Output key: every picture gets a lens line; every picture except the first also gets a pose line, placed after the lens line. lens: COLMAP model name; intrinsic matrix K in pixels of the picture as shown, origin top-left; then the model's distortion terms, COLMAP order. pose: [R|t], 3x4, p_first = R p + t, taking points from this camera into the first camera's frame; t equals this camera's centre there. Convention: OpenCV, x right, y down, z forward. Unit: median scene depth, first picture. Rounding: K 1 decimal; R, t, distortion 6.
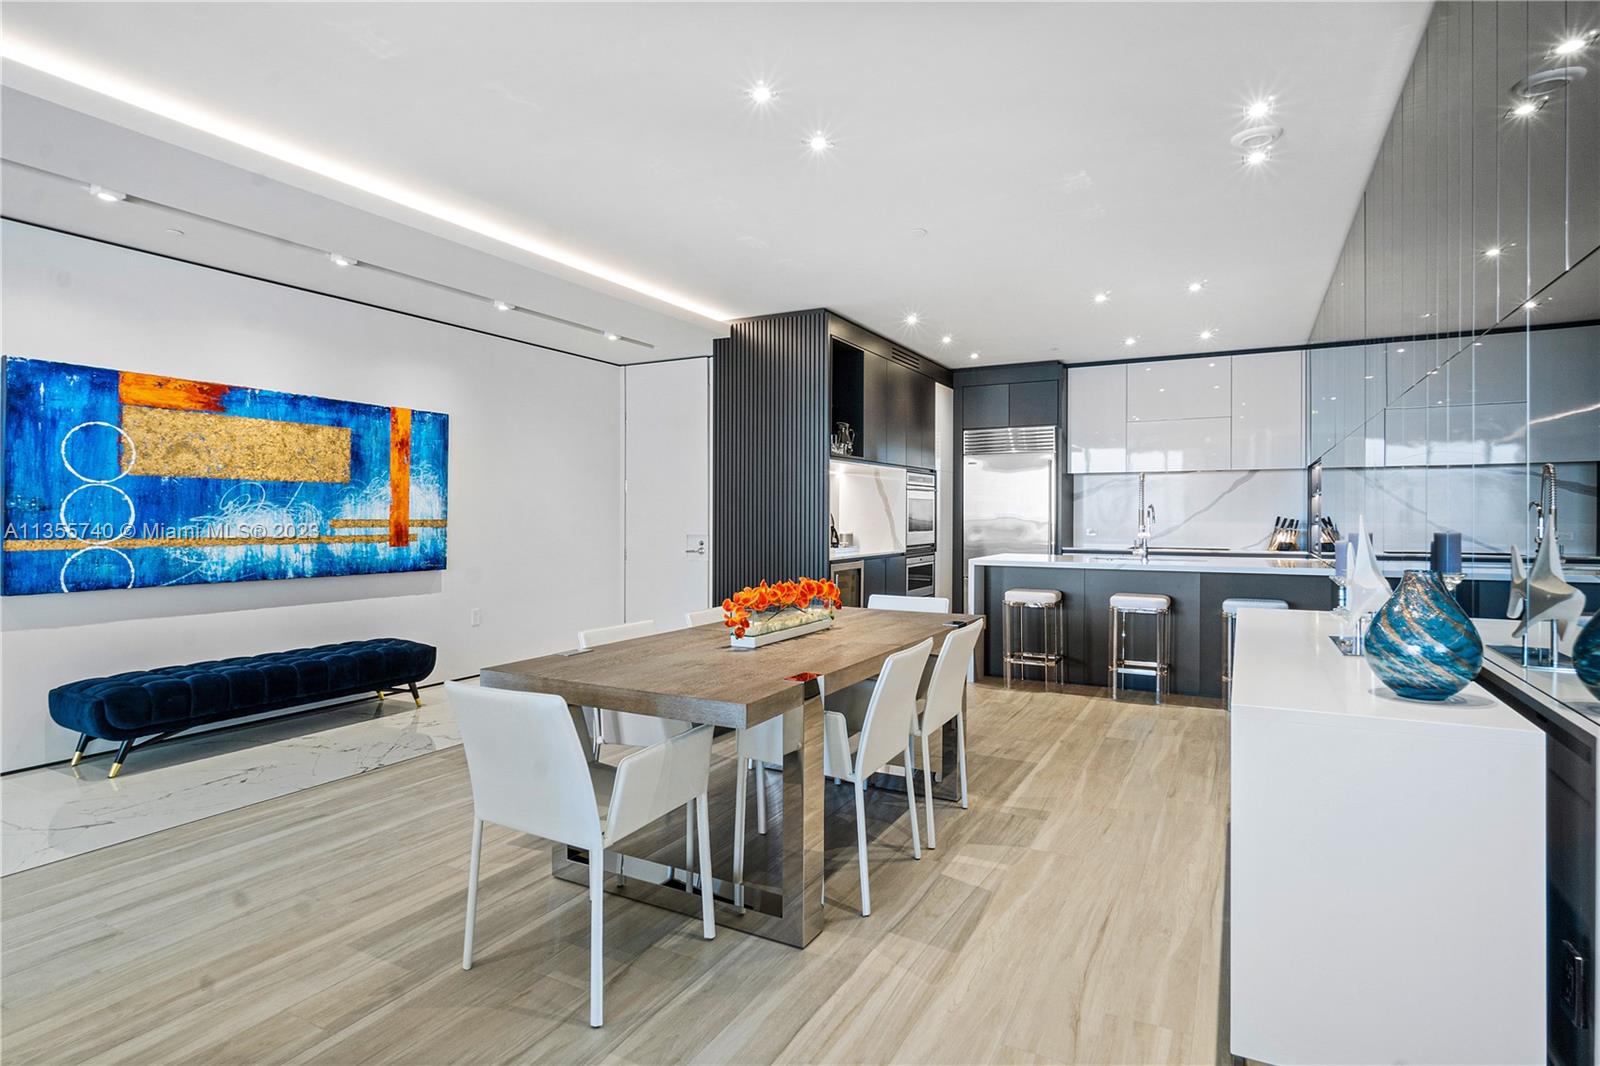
lens RADIAL K [[786.2, 0, 744.6], [0, 786.2, 516.5], [0, 0, 1]] dist [-0.004677, -0.006382]
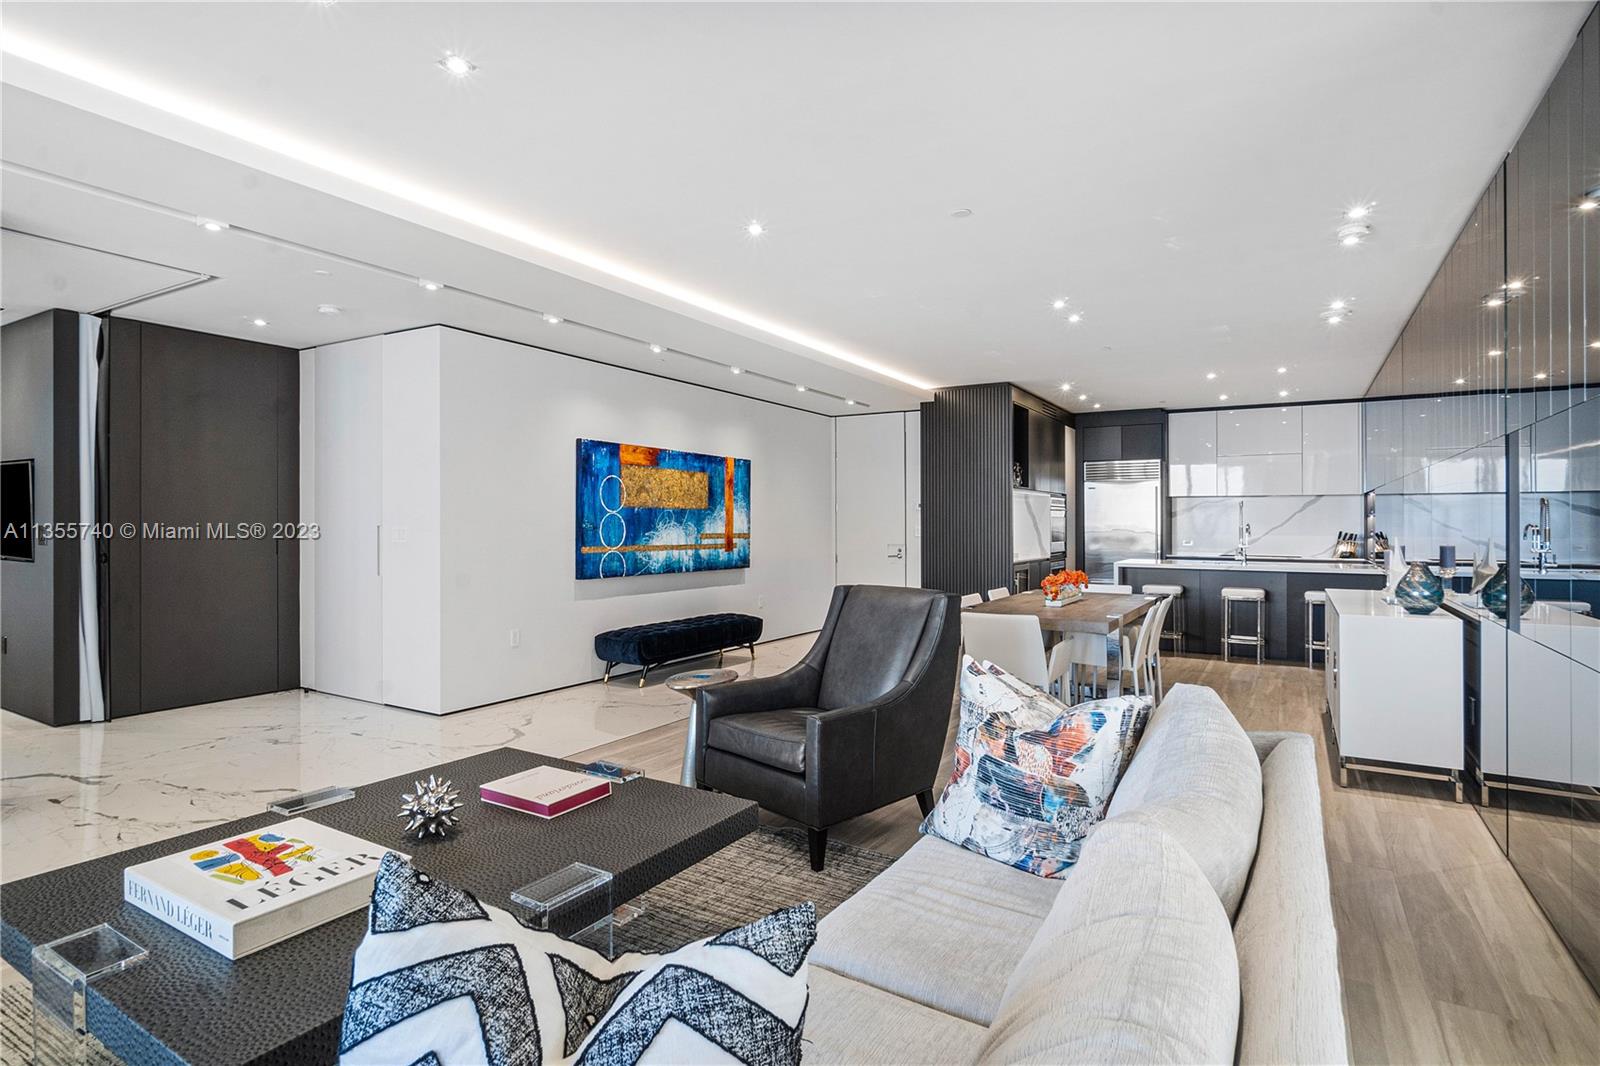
lens RADIAL K [[786.2, 0, 736.1], [0, 786.2, 511.3], [0, 0, 1]] dist [-0.004677, -0.006382]
pose [[0.999218, 0.002027, -0.039497, -0.409173], [-0.002487, 0.999930, -0.011600, -0.022154], [0.039471, 0.011689, 0.999152, -0.530550]]
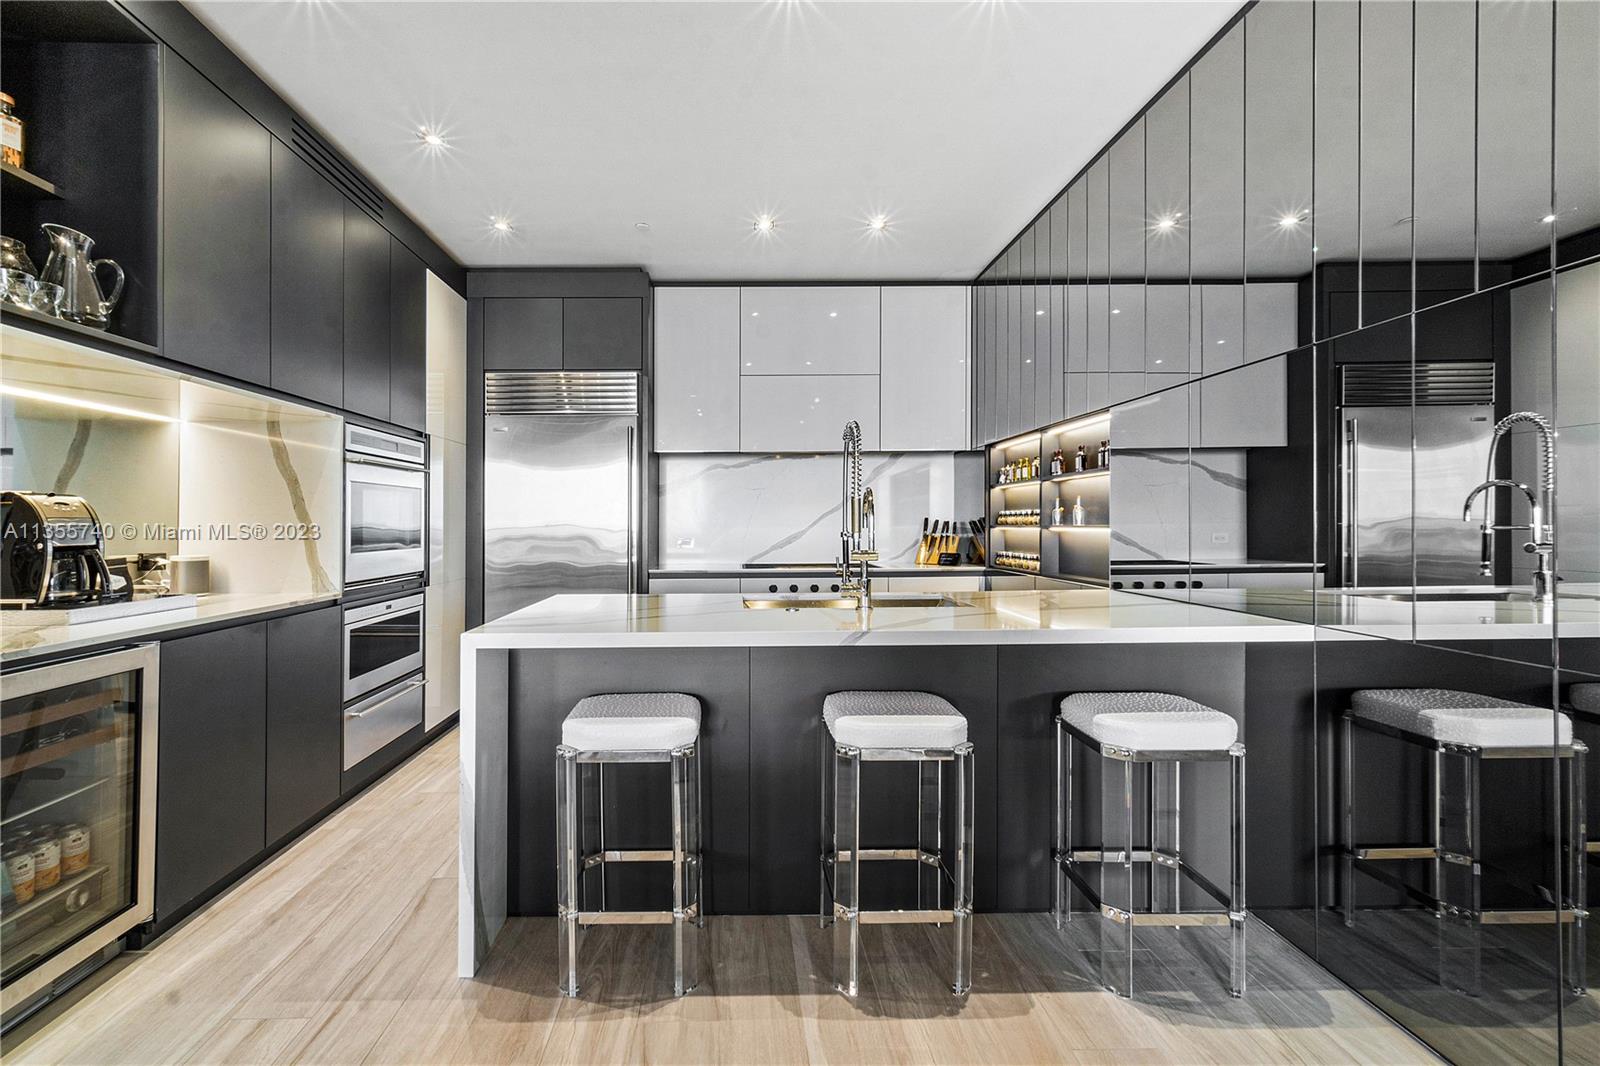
lens RADIAL K [[686.2, 0, 761.2], [0, 686.2, 523.1], [0, 0, 1]] dist [0.000527, 0.000226]
pose [[0.814681, -0.005263, 0.579885, 0.242480], [0.008042, 0.999965, -0.002224, 0.007851], [-0.579853, 0.006475, 0.814695, 0.758886]]
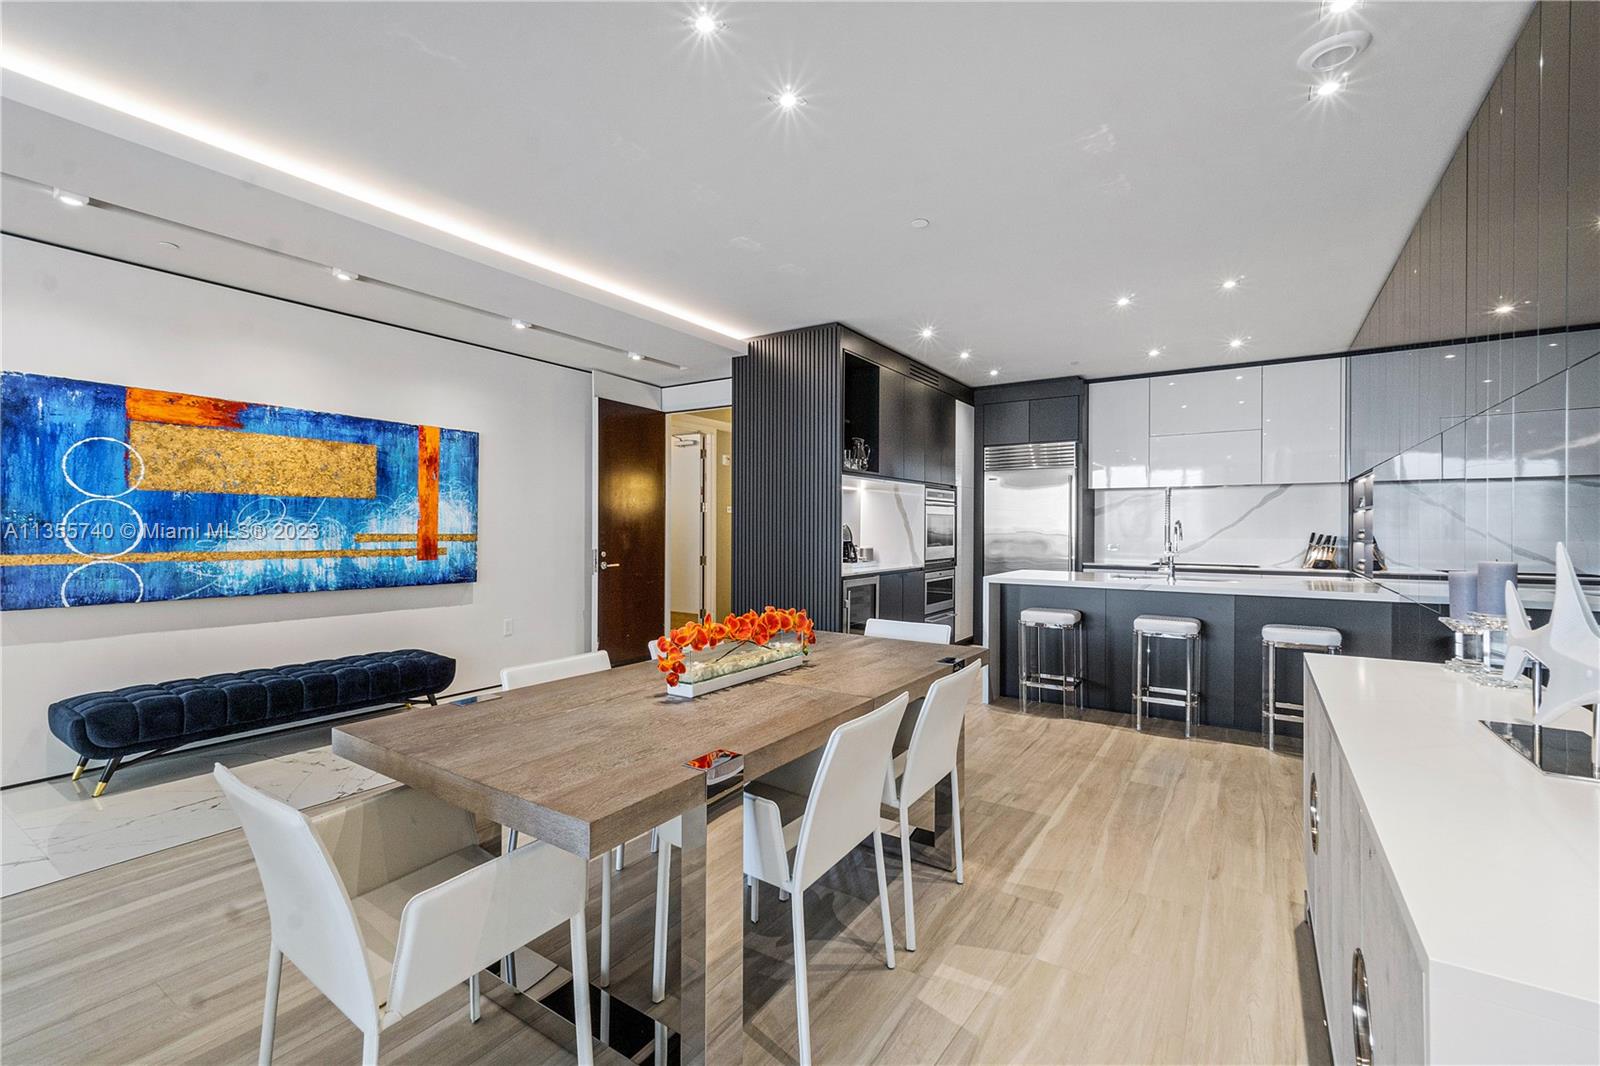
lens RADIAL K [[686.2, 0, 764.5], [0, 686.2, 527.5], [0, 0, 1]] dist [0.000527, 0.000226]
pose [[0.998589, 0.001869, -0.053075, 0.057568], [-0.001994, 0.999995, -0.002305, -0.003792], [0.053071, 0.002408, 0.998588, 0.132856]]
